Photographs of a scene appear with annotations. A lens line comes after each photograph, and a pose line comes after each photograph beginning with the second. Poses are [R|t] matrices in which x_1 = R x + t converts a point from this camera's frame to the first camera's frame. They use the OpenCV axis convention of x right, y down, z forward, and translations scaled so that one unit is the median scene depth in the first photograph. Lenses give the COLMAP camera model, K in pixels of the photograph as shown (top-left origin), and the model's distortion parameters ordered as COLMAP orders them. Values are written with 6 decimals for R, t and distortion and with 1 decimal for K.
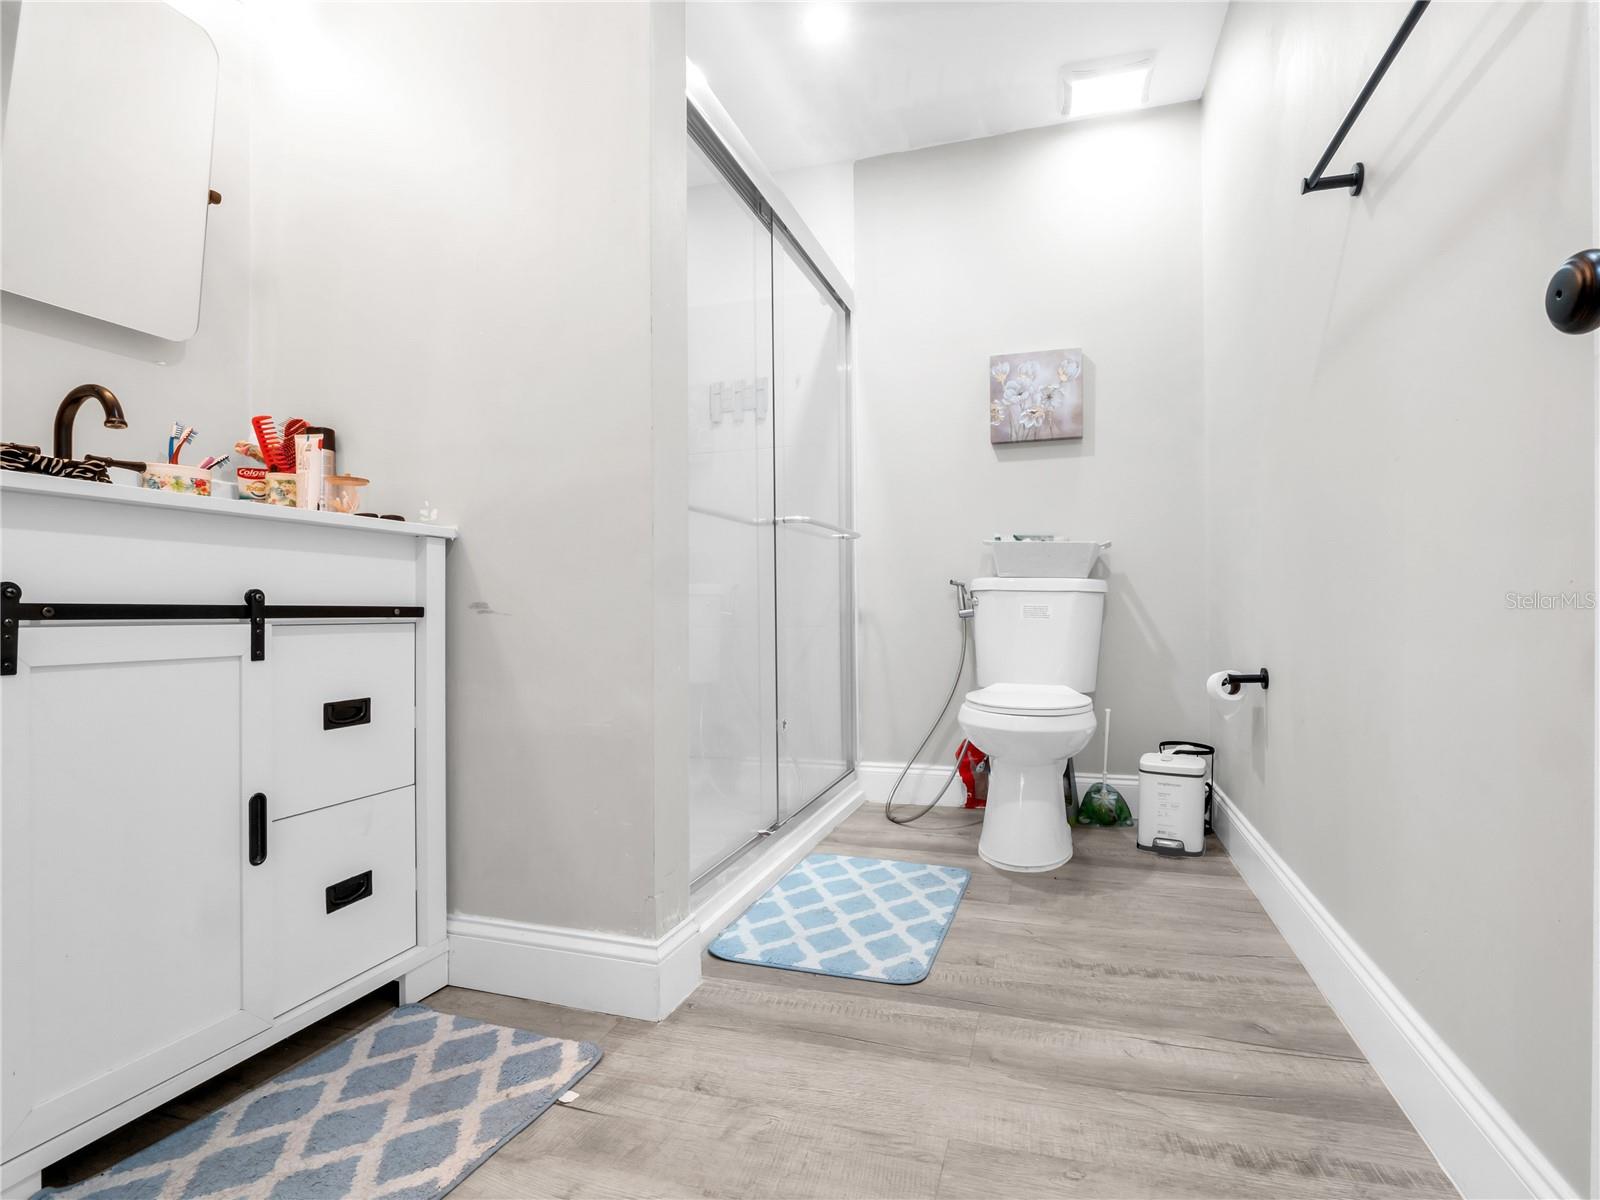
lens RADIAL K [[800.6, 0, 796.1], [0, 800.6, 608.8], [0, 0, 1]] dist [-0.004627, -0.002416]
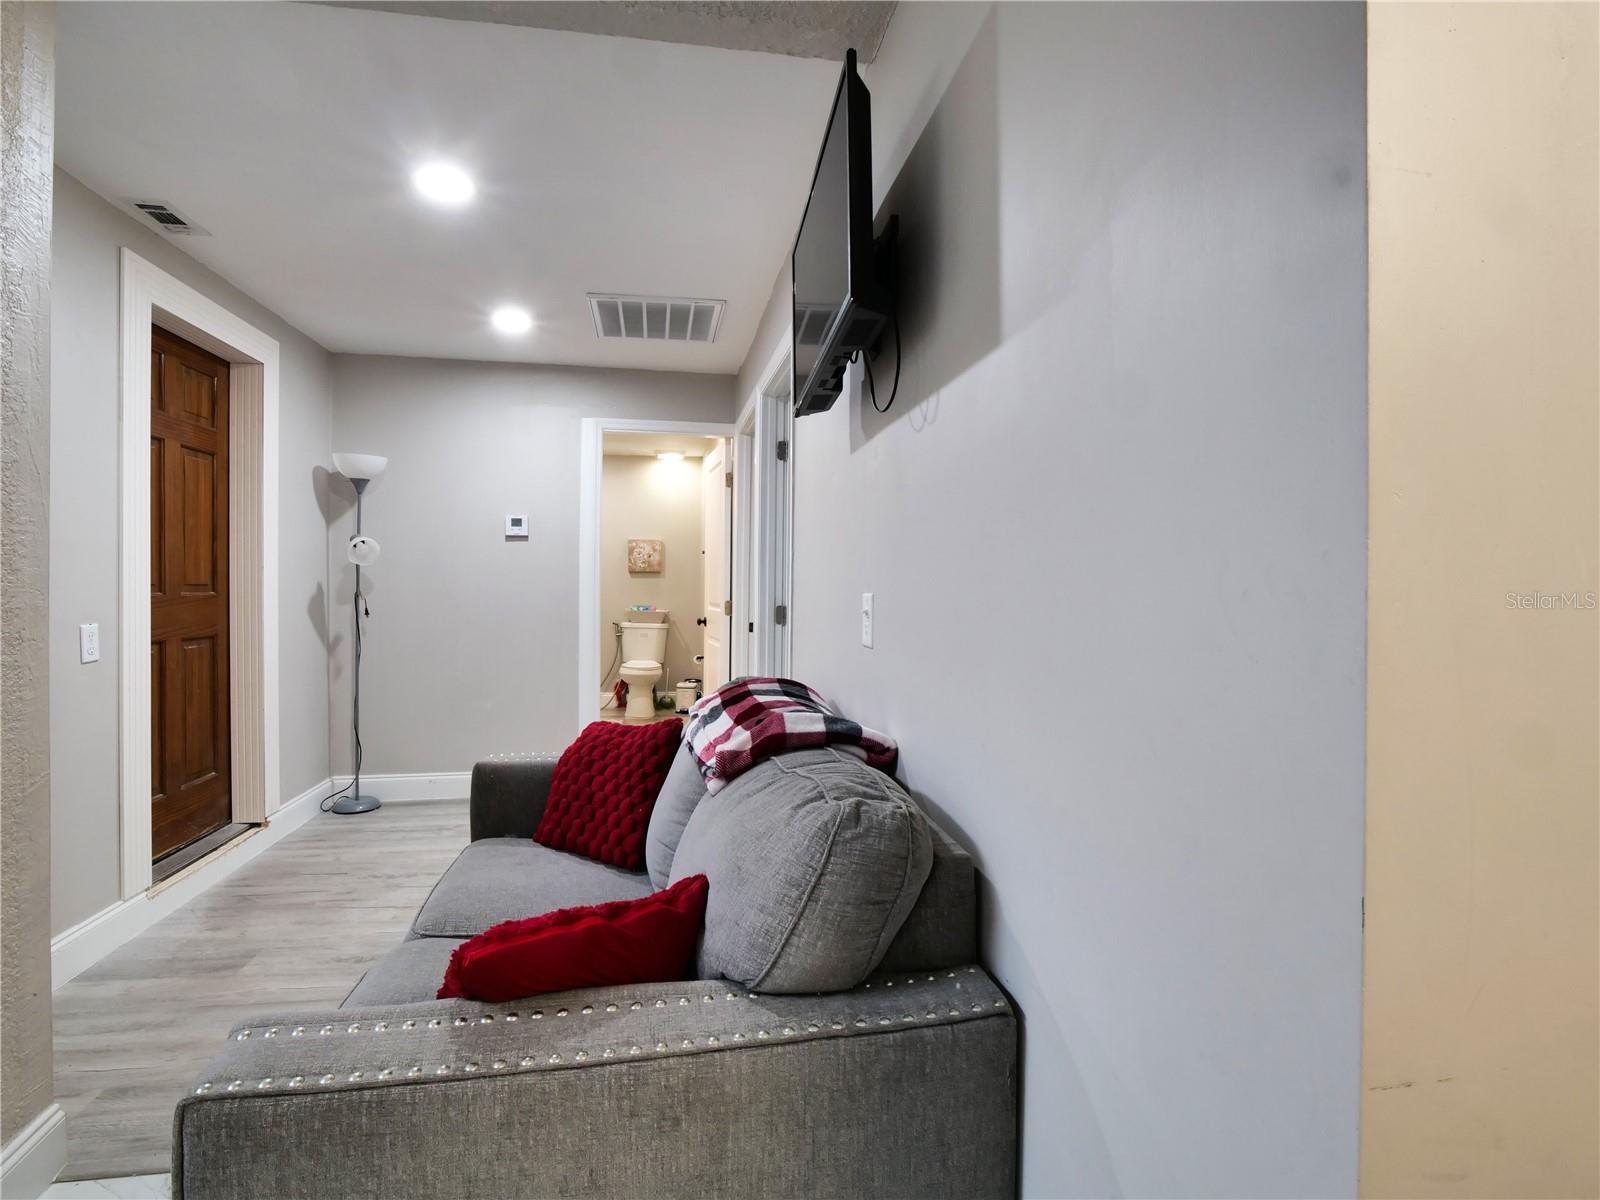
lens RADIAL K [[778.7, 0, 798.1], [0, 778.7, 597.3], [0, 0, 1]] dist [-0.016748, 0.000107]
pose [[0.880972, 0.009705, 0.473070, -0.513540], [-0.012818, 0.999912, 0.003358, -0.143428], [-0.472995, -0.009022, 0.881019, -1.648382]]
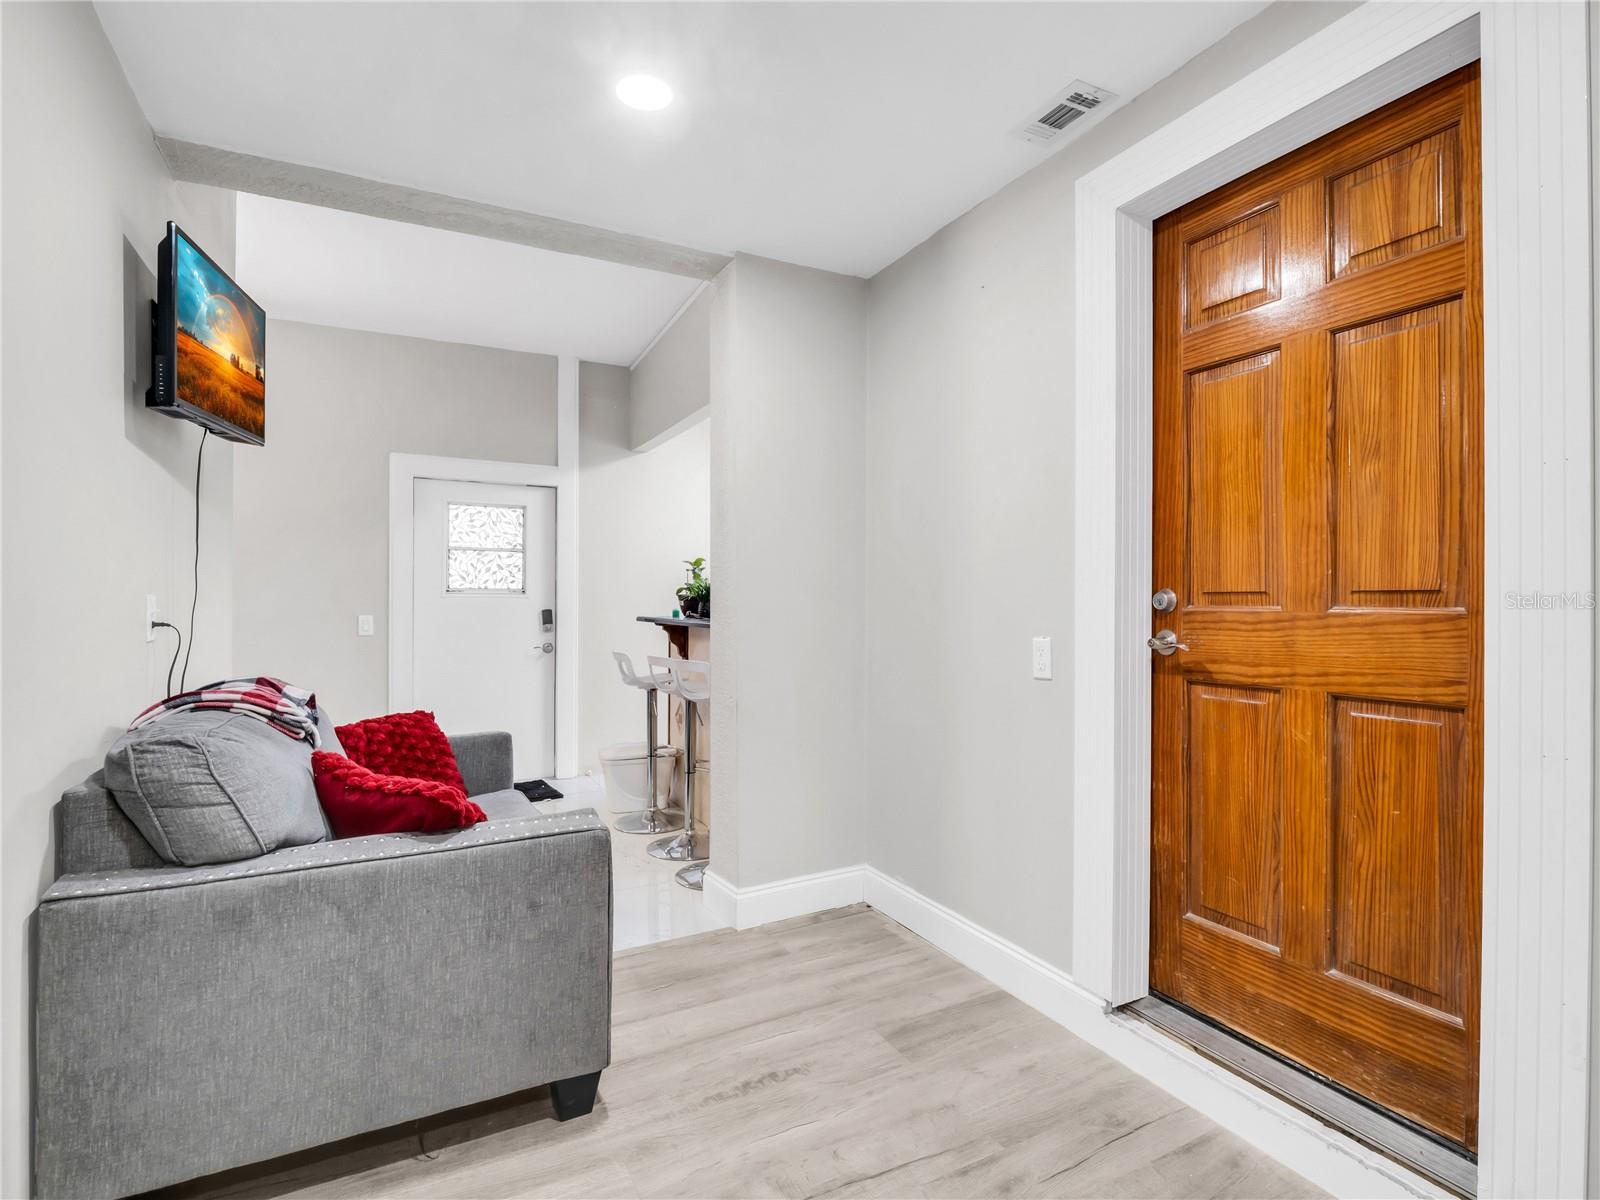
lens RADIAL K [[800.6, 0, 794.7], [0, 800.6, 600.5], [0, 0, 1]] dist [-0.004627, -0.002416]
pose [[-0.700091, 0.006824, -0.714021, 0.884646], [-0.001068, 0.999943, 0.010604, -0.151366], [0.714053, 0.008186, -0.700044, 2.892586]]
